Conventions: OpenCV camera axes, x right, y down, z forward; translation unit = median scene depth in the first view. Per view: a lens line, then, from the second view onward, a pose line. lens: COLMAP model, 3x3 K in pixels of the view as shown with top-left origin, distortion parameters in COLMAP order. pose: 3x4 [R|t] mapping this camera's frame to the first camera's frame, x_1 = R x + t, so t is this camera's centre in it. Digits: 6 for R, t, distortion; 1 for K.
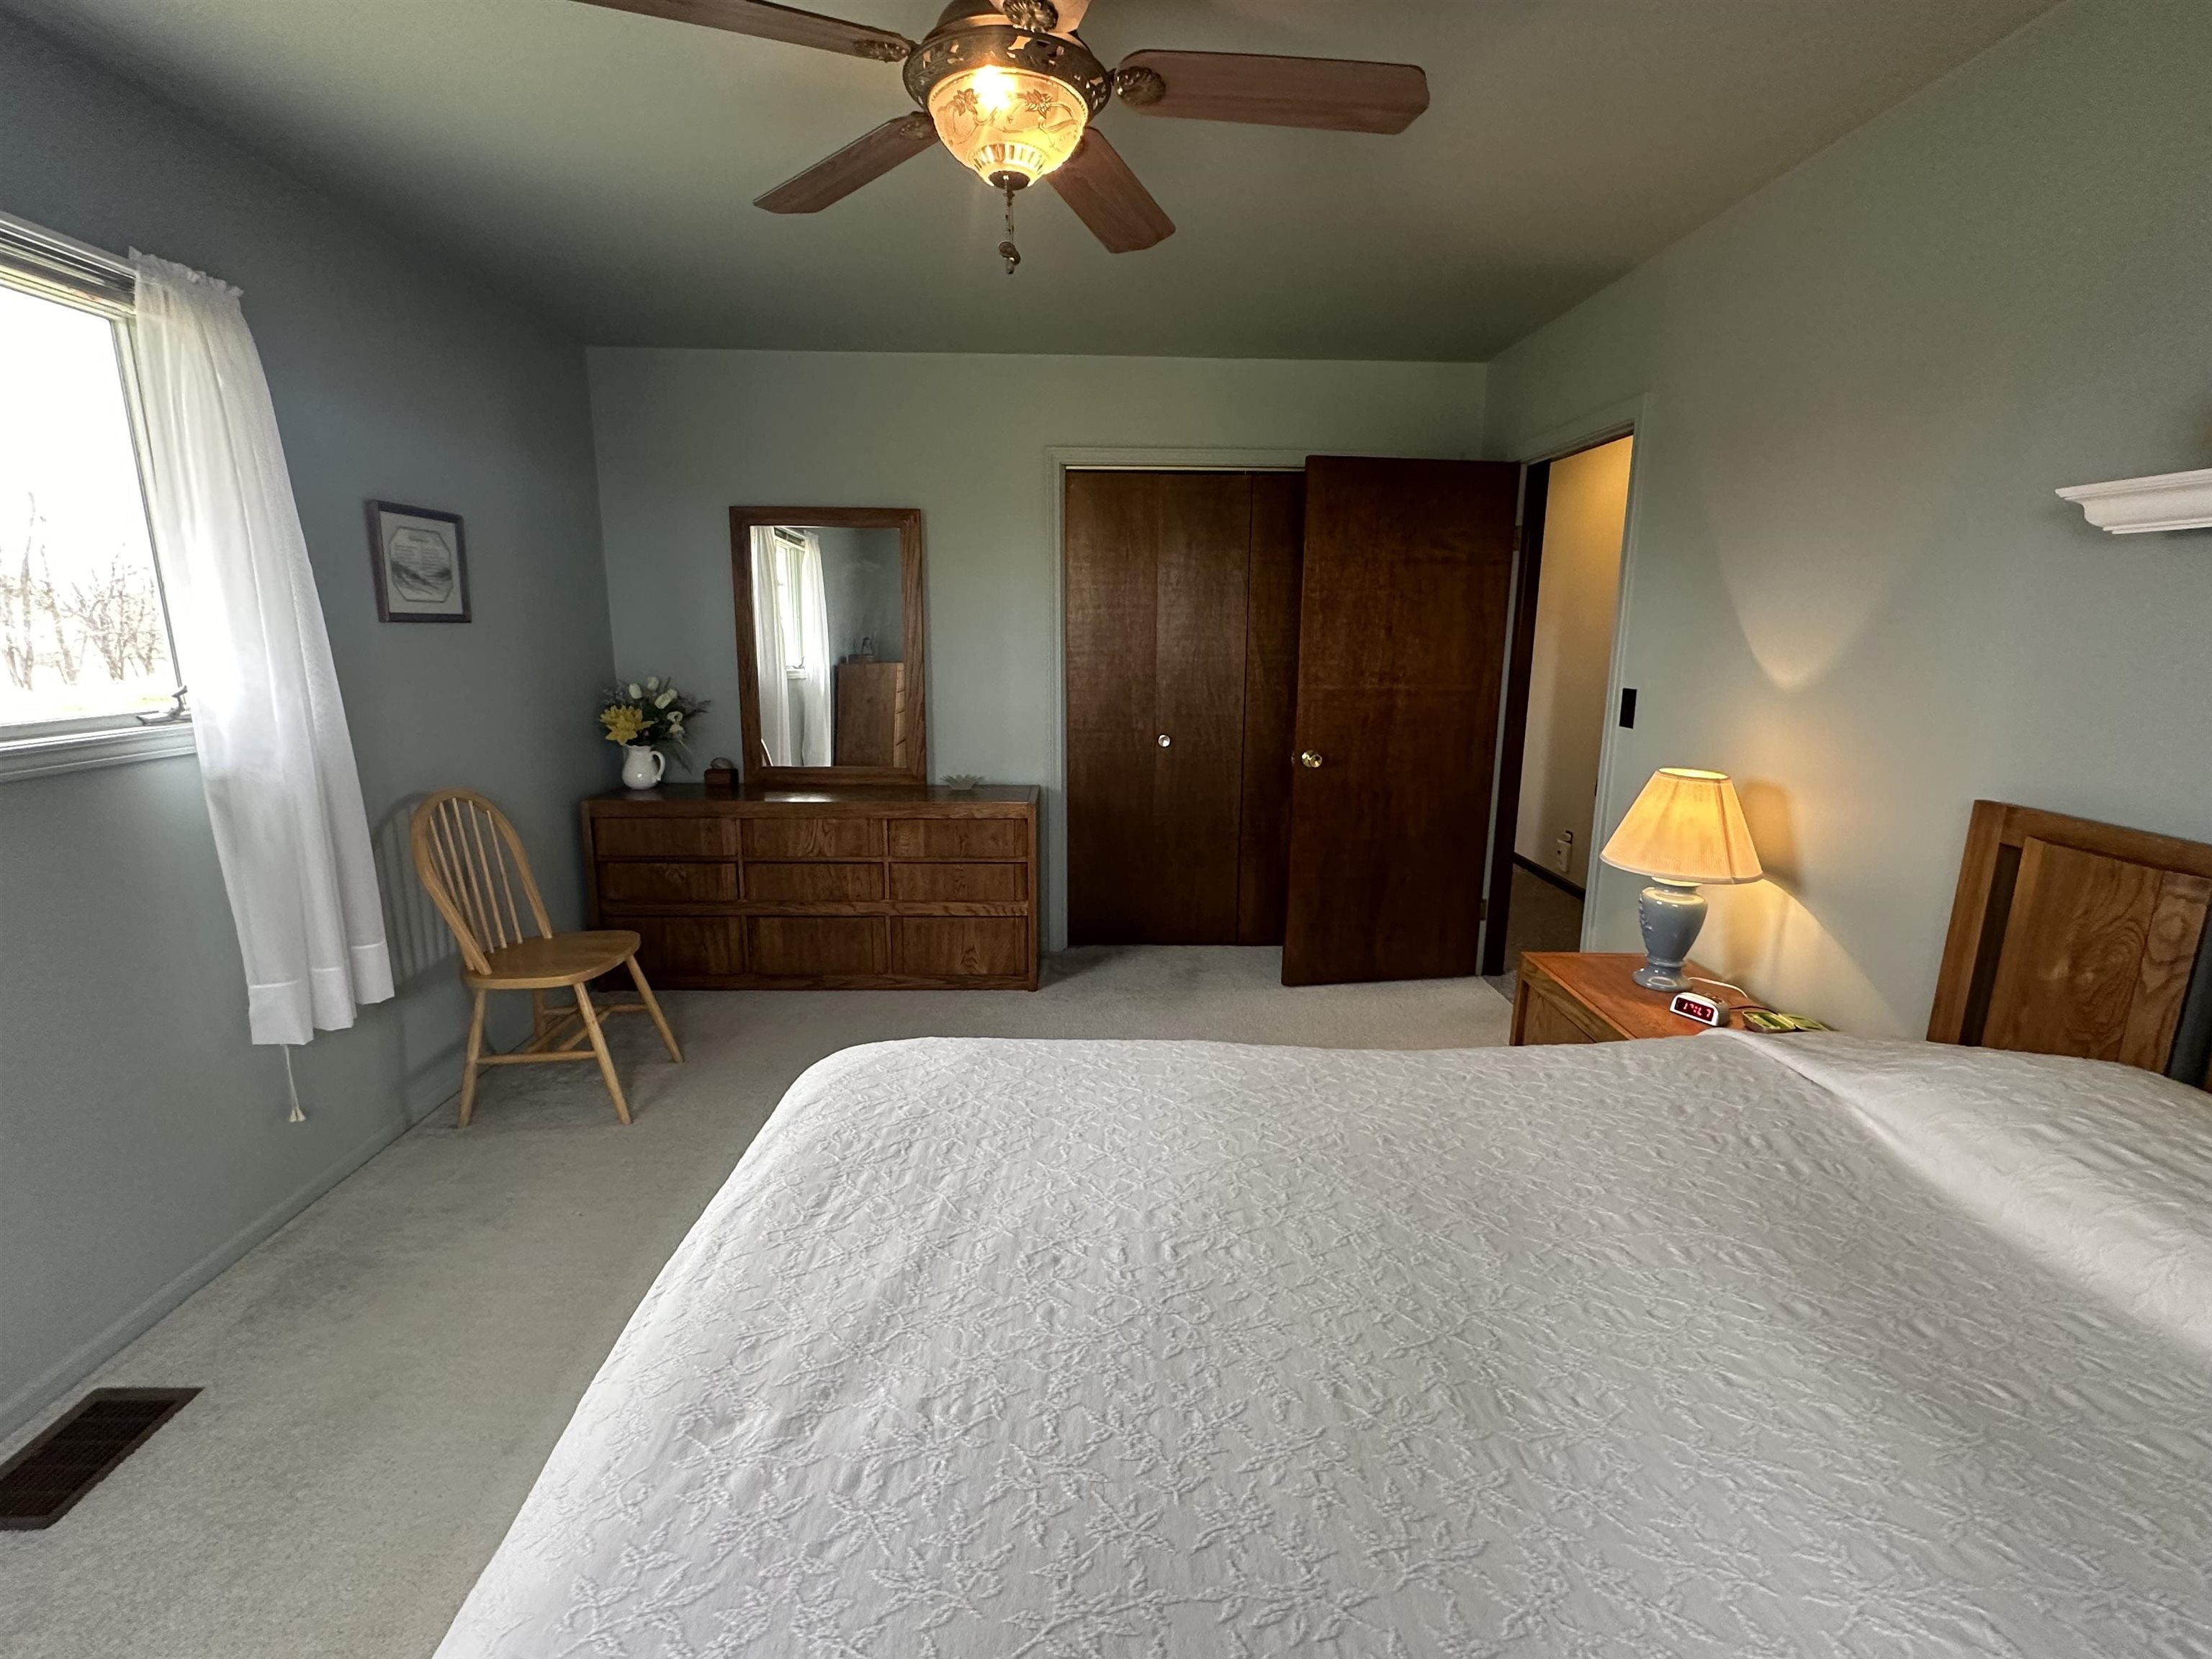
lens RADIAL K [[988.8, 0, 1108.1], [0, 988.8, 831.2], [0, 0, 1]] dist [-0.000813, -0.000115]
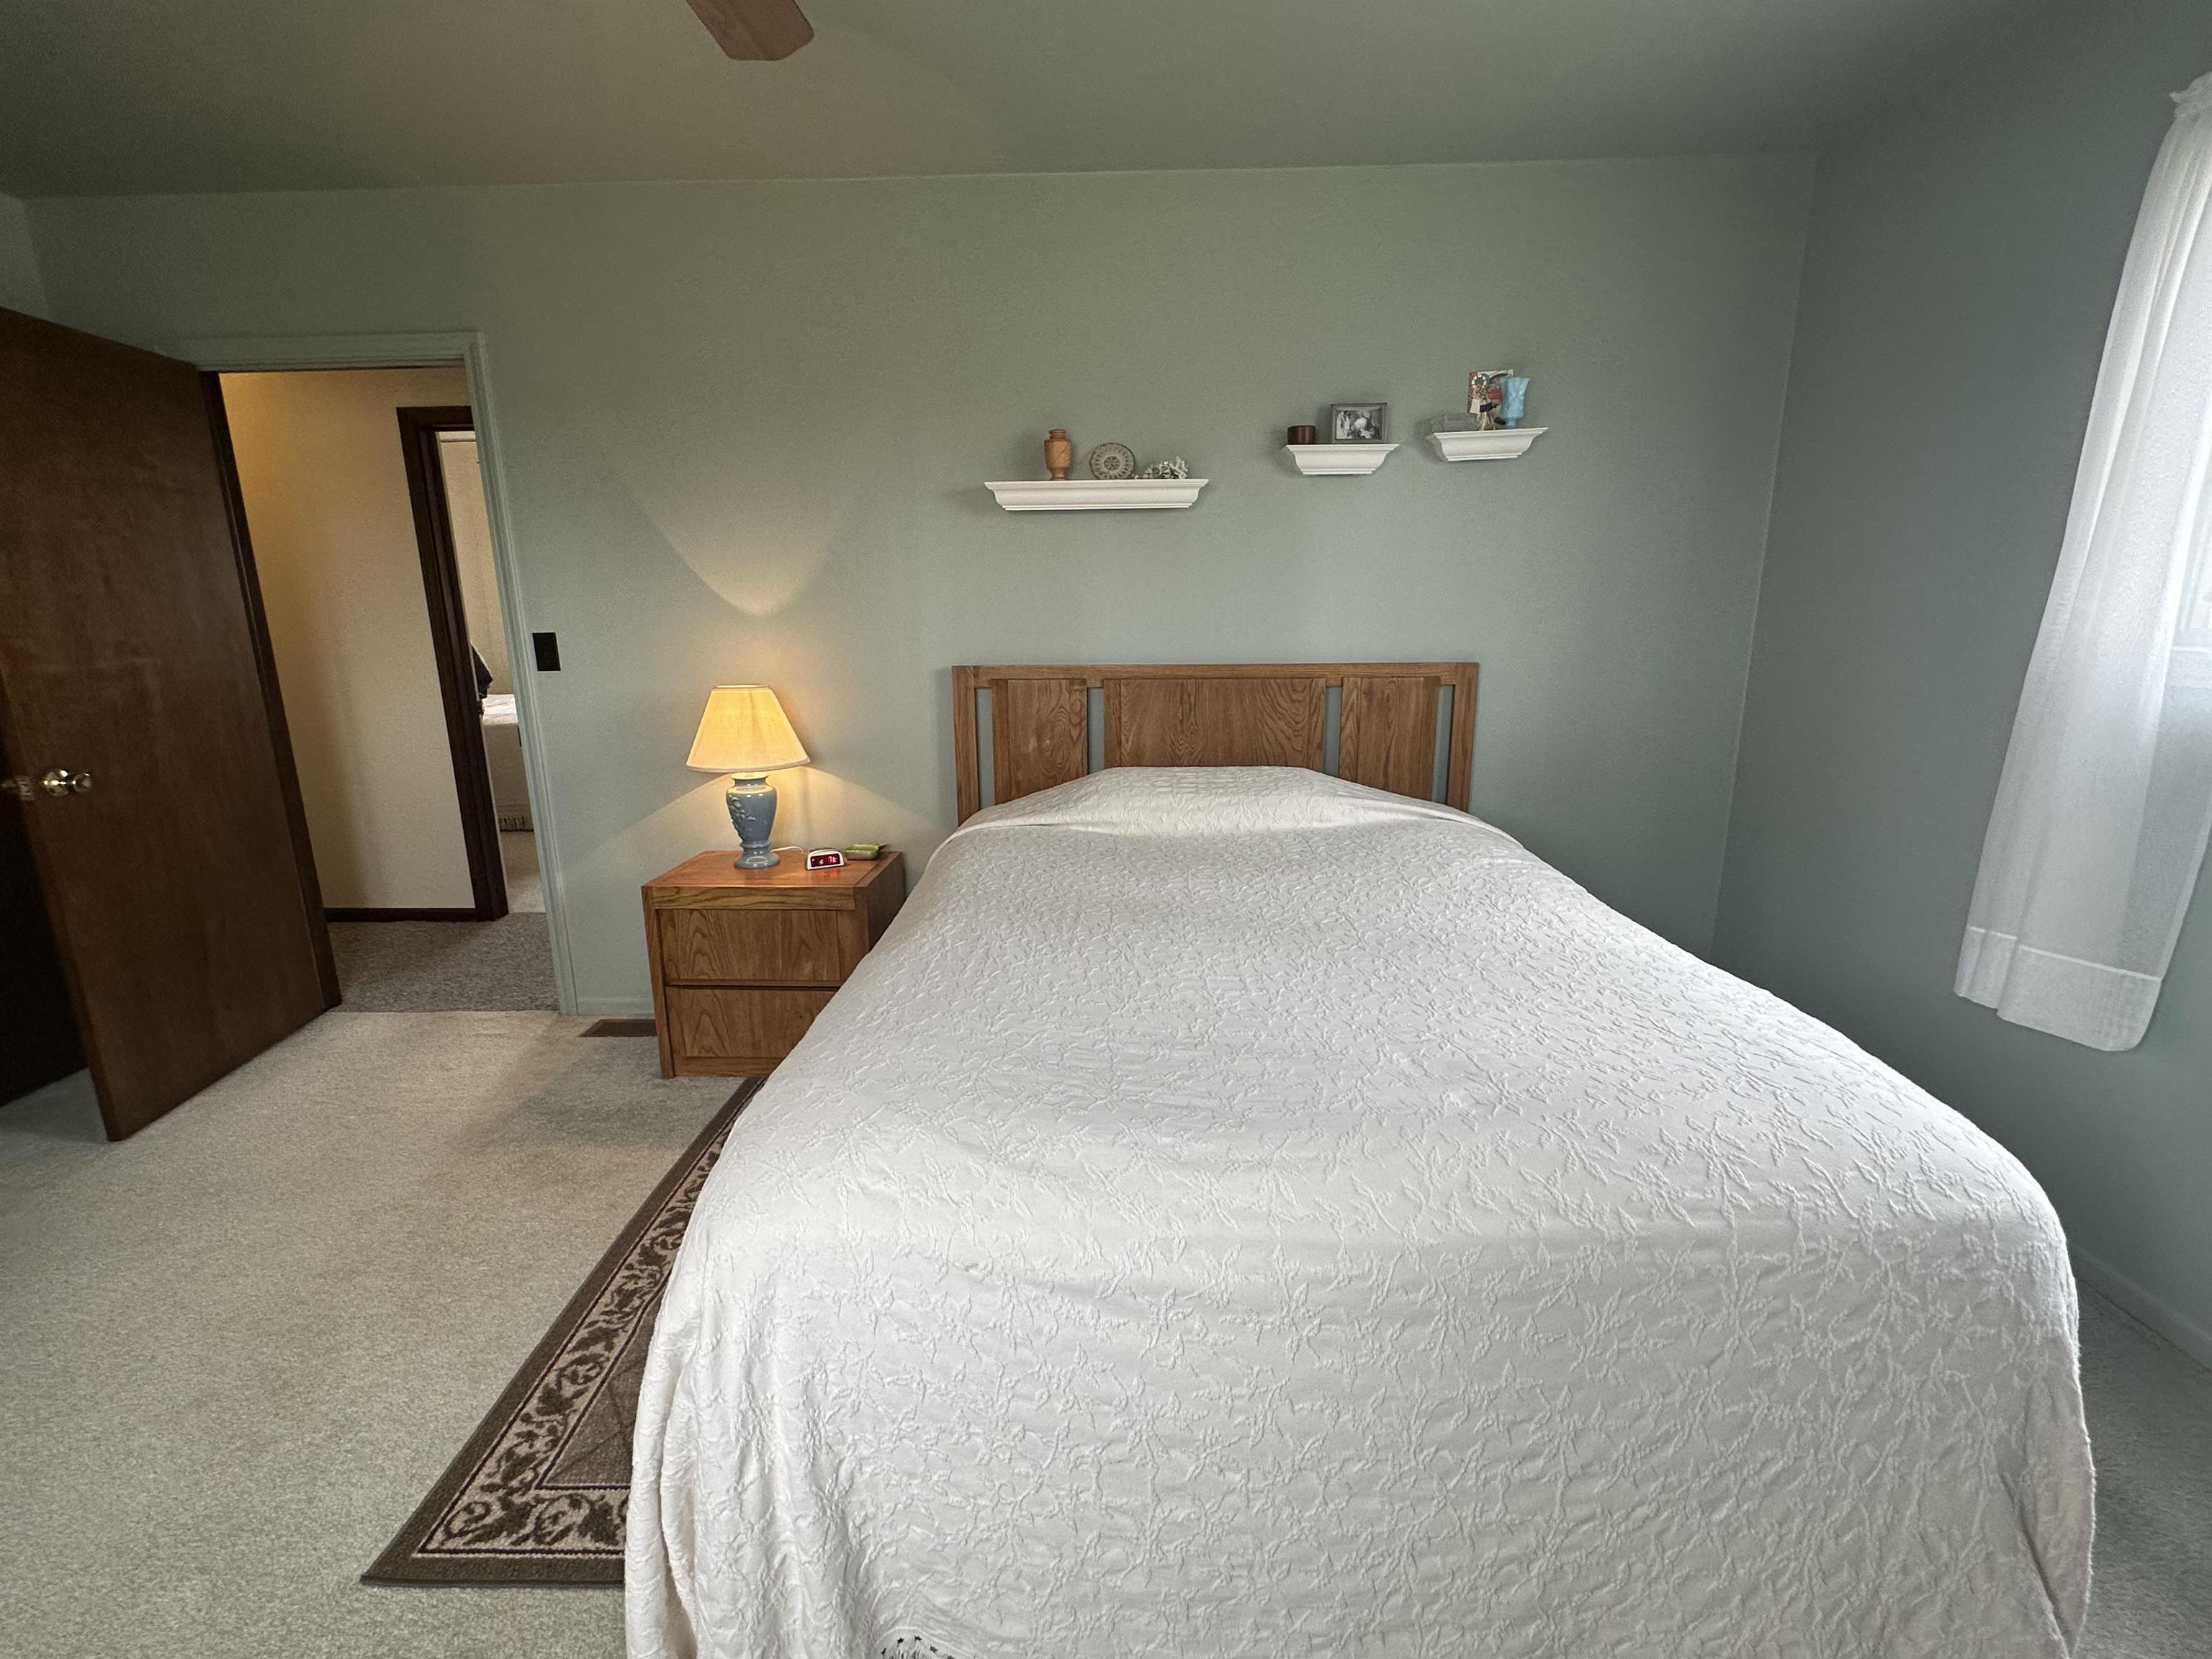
lens RADIAL K [[988.8, 0, 1099.9], [0, 988.8, 834.1], [0, 0, 1]] dist [-0.000813, -0.000115]
pose [[0.075097, -0.237849, 0.968395, -0.597598], [0.221606, 0.950833, 0.216351, -0.051141], [-0.972240, 0.198354, 0.124114, 0.452845]]
